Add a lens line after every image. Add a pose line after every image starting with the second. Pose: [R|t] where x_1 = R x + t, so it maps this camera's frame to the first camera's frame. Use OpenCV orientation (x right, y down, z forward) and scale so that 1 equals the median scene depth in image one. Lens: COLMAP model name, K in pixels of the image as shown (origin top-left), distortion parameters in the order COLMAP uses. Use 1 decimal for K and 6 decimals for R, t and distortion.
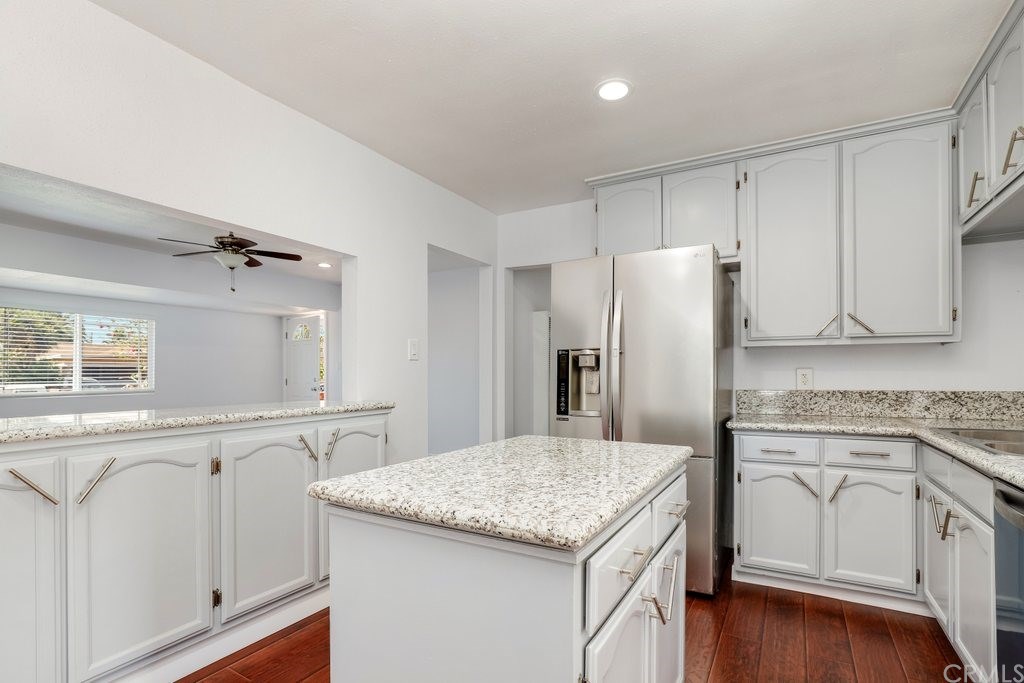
lens RADIAL K [[469.2, 0, 539.6], [0, 469.2, 370.4], [0, 0, 1]] dist [-0.010779, 0.001060]
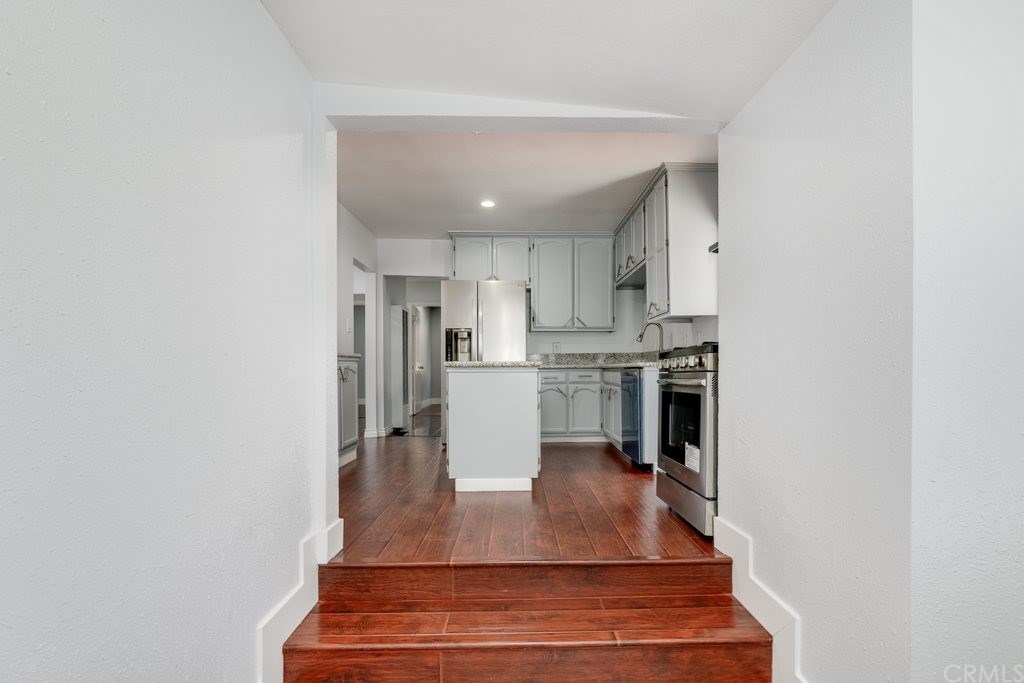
lens RADIAL K [[473.3, 0, 518.5], [0, 473.3, 371.0], [0, 0, 1]] dist [0.003146, 0.000015]
pose [[0.870316, -0.001857, 0.492490, -0.683227], [-0.001121, 0.999983, 0.005752, 0.122102], [-0.492492, -0.005558, 0.870299, -0.819629]]
